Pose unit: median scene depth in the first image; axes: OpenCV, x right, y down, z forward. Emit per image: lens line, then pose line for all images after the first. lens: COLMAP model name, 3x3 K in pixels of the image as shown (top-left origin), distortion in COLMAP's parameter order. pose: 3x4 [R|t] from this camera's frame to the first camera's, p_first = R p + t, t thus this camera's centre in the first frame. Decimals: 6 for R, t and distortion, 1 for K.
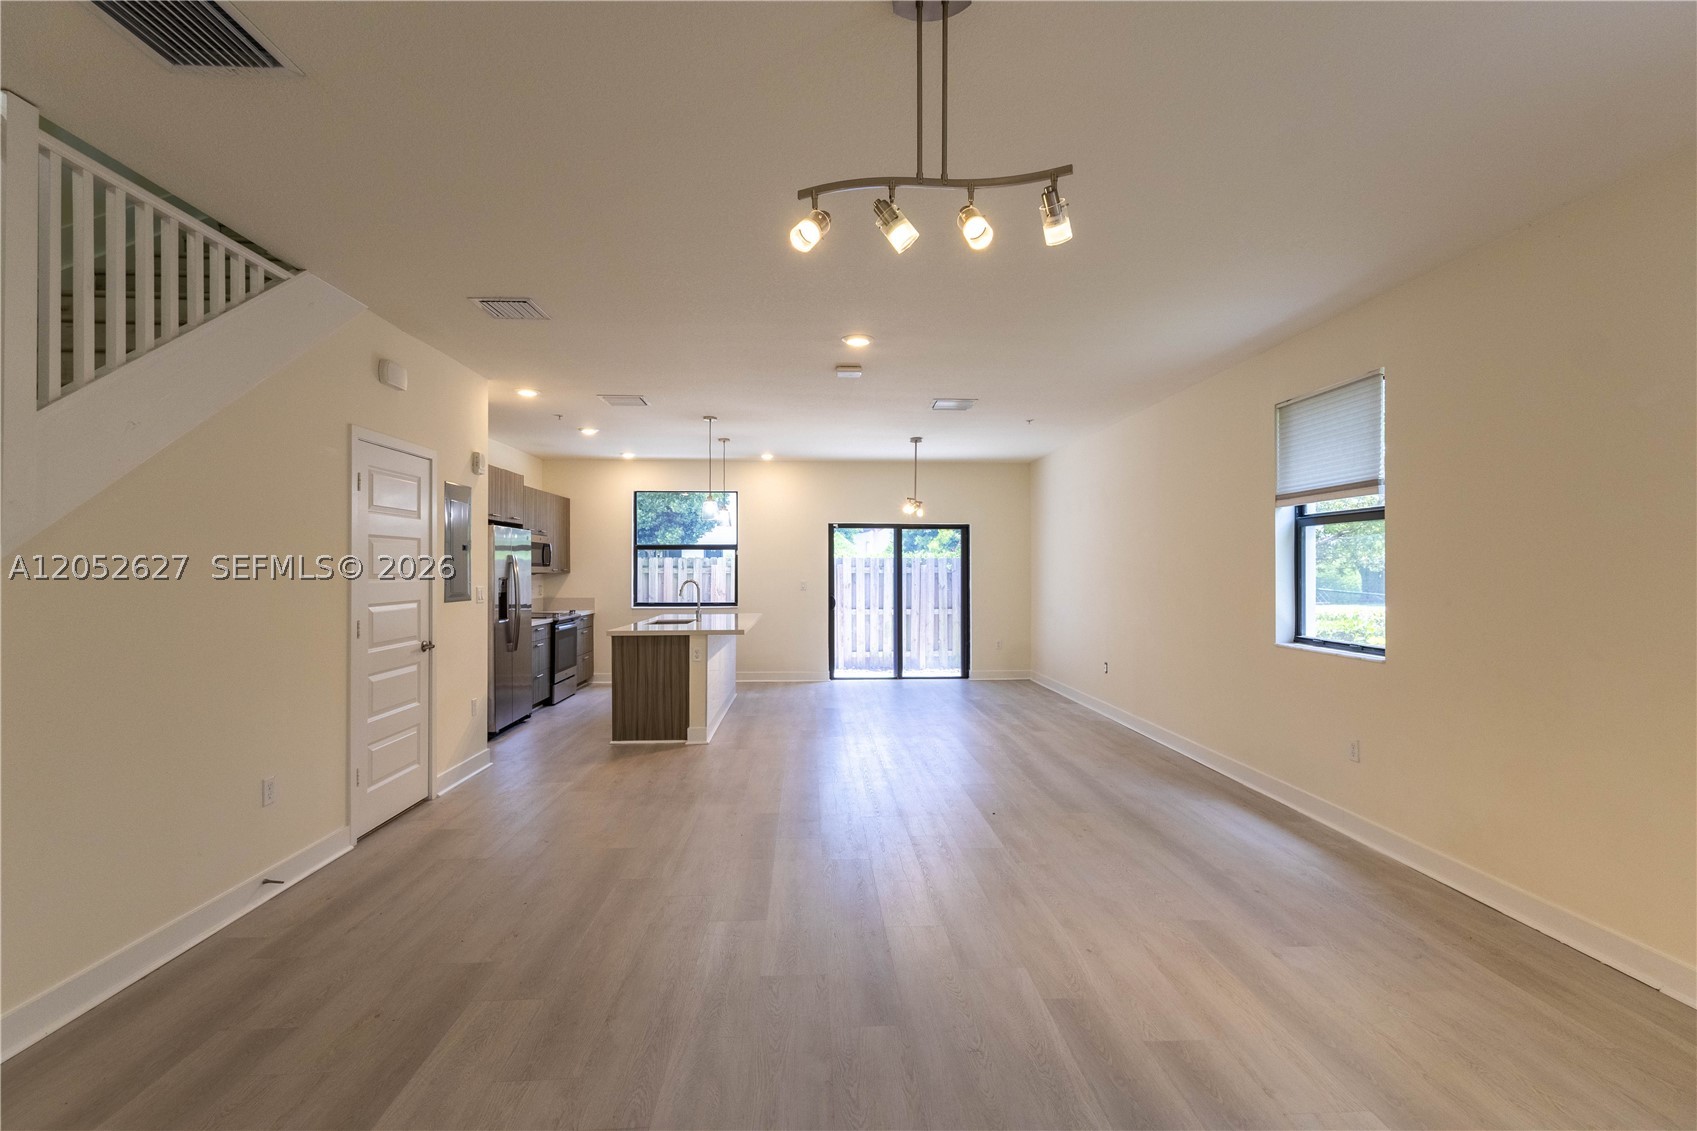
lens RADIAL K [[779.3, 0, 852.9], [0, 779.3, 566.3], [0, 0, 1]] dist [0.000169, 0.004030]
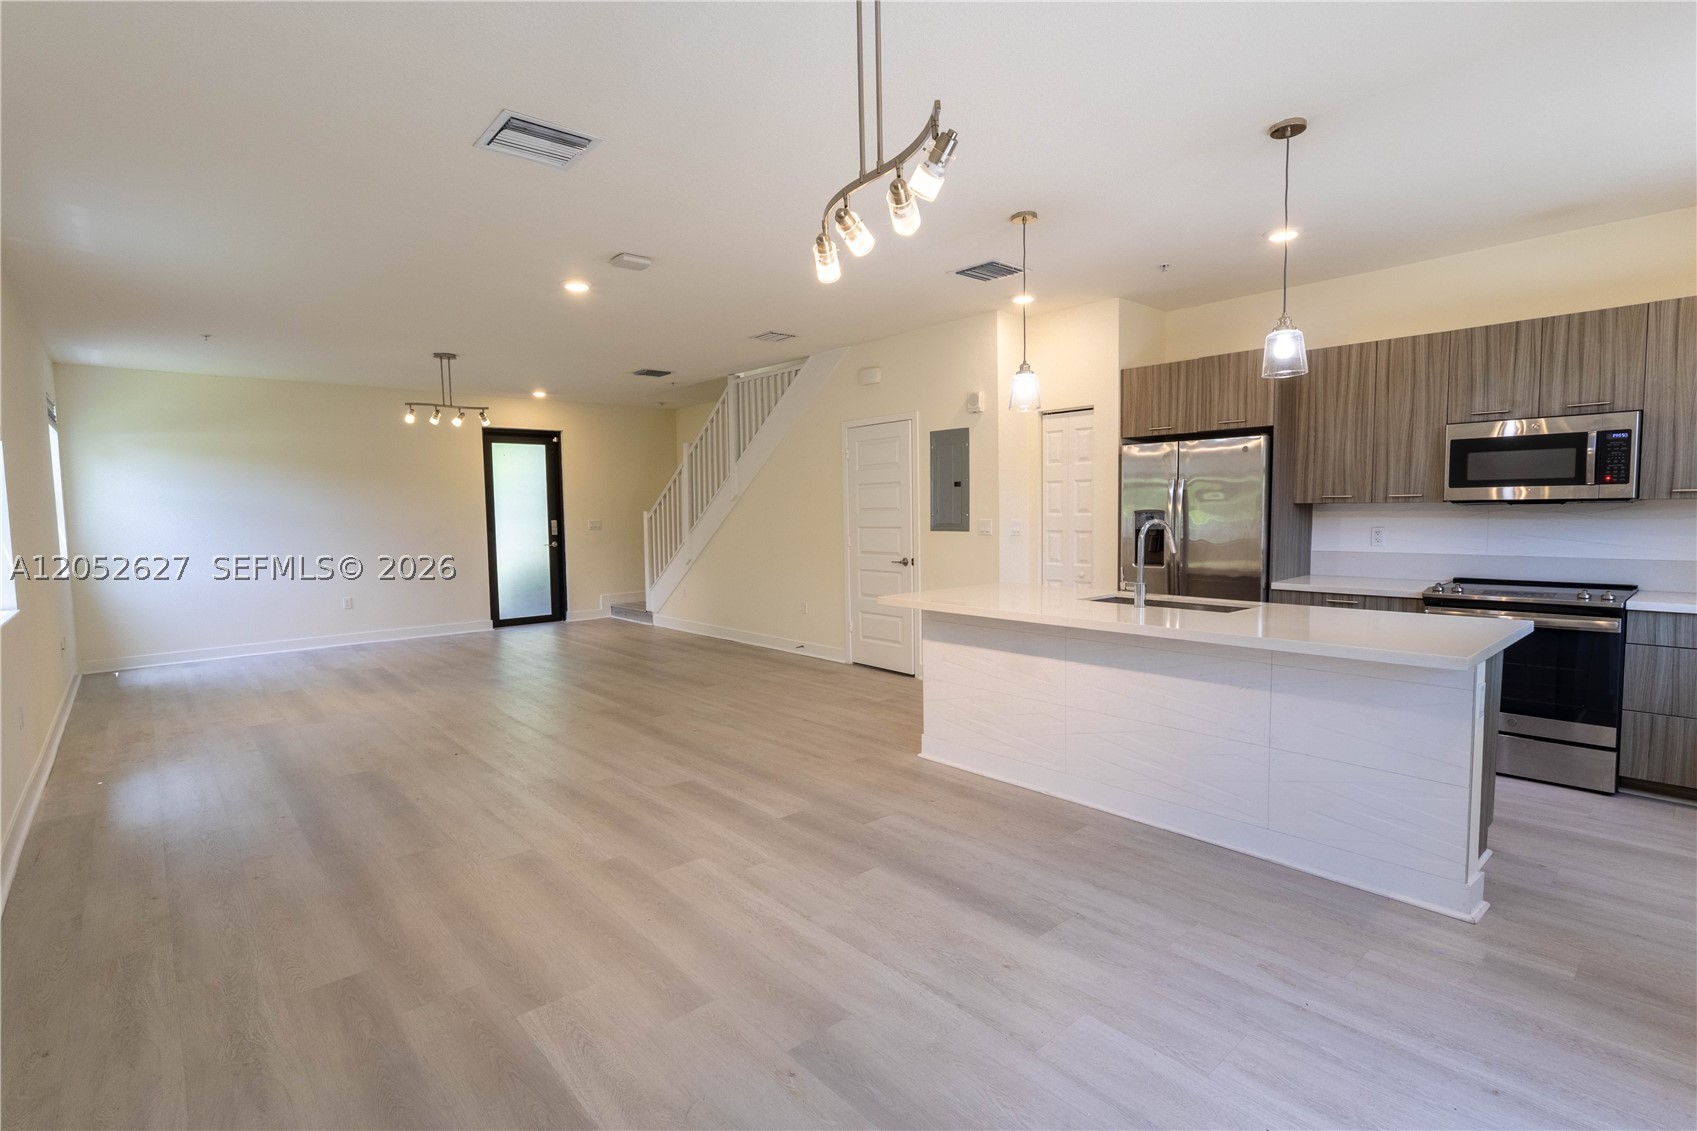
lens RADIAL K [[807.3, 0, 853.2], [0, 807.3, 565.8], [0, 0, 1]] dist [-0.009820, 0.001548]
pose [[-0.780691, 0.058249, -0.622196, 0.241085], [0.019721, 0.997447, 0.068635, 0.007715], [0.624606, 0.041312, -0.779847, 1.237642]]
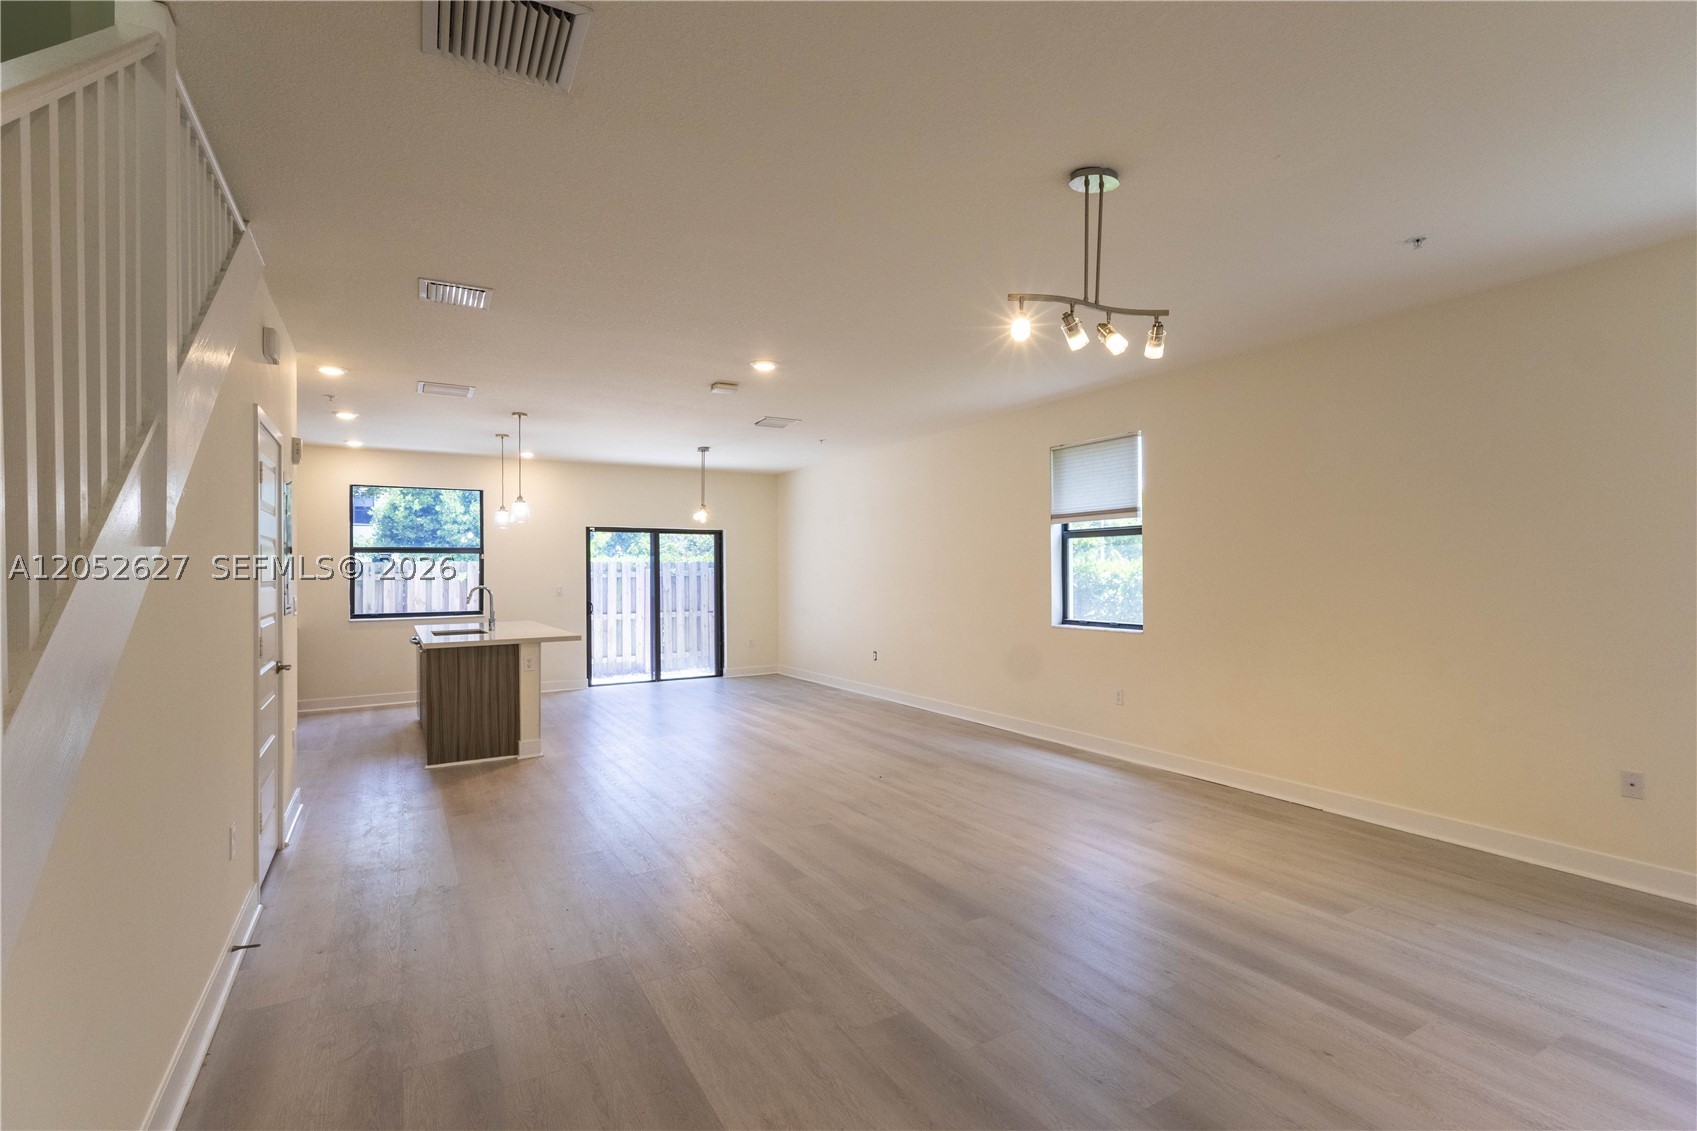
lens RADIAL K [[779.3, 0, 852.9], [0, 779.3, 566.3], [0, 0, 1]] dist [0.000169, 0.004030]
pose [[0.888868, -0.003641, 0.458148, -0.233269], [0.006016, 0.999975, -0.003724, 0.000176], [-0.458123, 0.006067, 0.888868, -0.022591]]
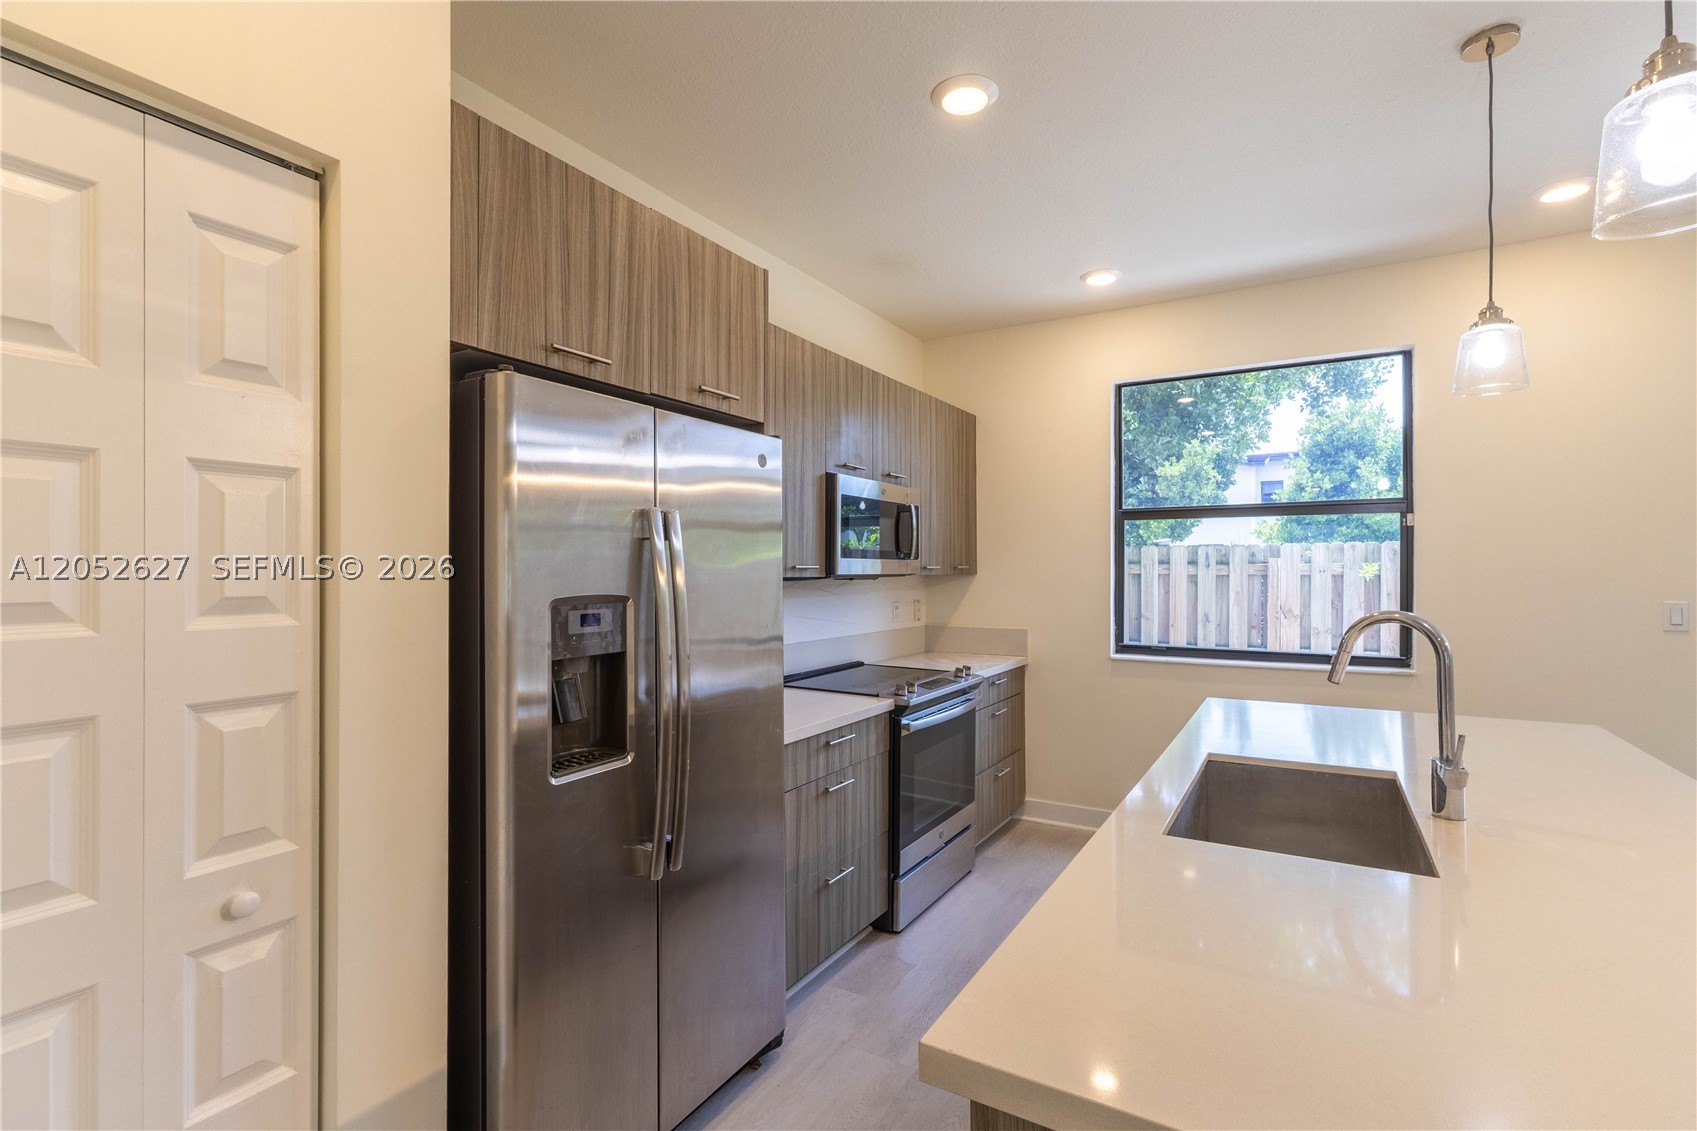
lens RADIAL K [[779.3, 0, 852.9], [0, 779.3, 566.3], [0, 0, 1]] dist [0.000169, 0.004030]
pose [[0.828996, -0.001247, -0.559252, -0.205756], [0.001799, 0.999998, 0.000436, 0.004324], [0.559251, -0.001368, 0.828997, 0.719970]]
